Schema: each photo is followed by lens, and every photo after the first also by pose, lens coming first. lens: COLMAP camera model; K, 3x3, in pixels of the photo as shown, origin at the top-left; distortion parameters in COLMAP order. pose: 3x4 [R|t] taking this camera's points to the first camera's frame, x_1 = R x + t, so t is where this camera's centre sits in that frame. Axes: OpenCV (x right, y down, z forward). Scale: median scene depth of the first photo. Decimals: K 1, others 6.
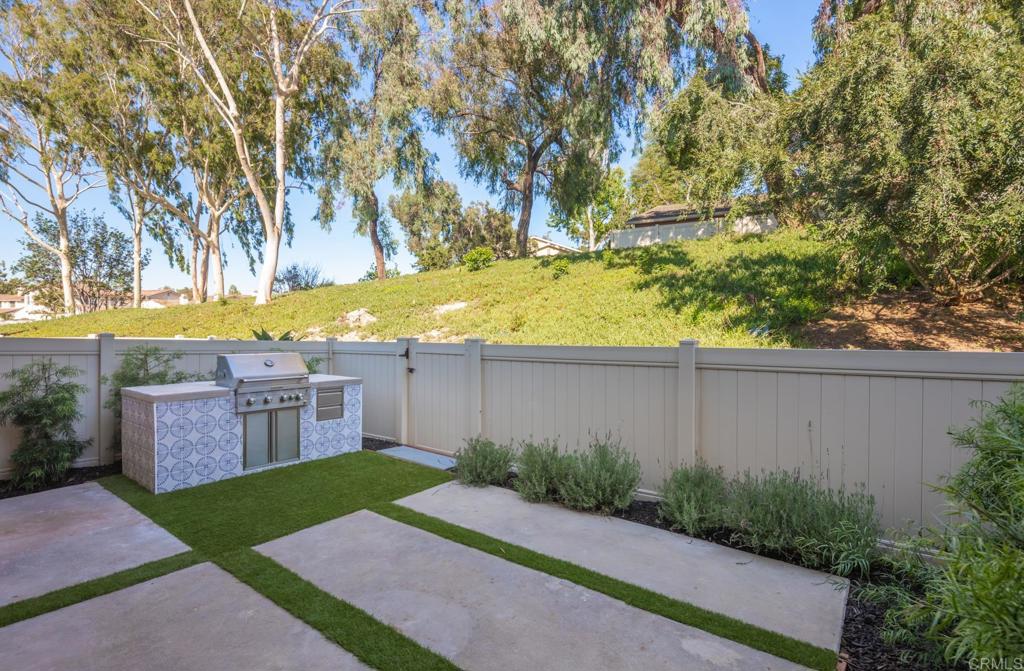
lens RADIAL K [[499.7, 0, 511.1], [0, 499.7, 334.0], [0, 0, 1]] dist [0.001352, -0.002095]
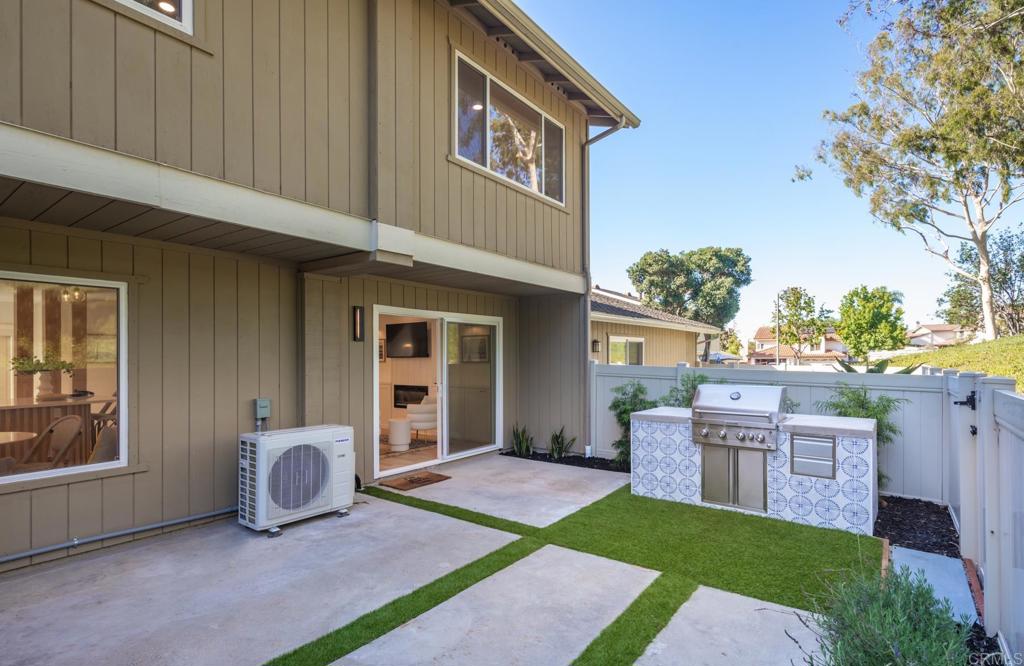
lens RADIAL K [[499.7, 0, 513.3], [0, 499.7, 358.0], [0, 0, 1]] dist [0.001352, -0.002095]
pose [[0.018697, -0.003844, -0.999818, 0.450125], [-0.004051, 0.999984, -0.003921, -0.006465], [0.999817, 0.004124, 0.018681, 0.601642]]
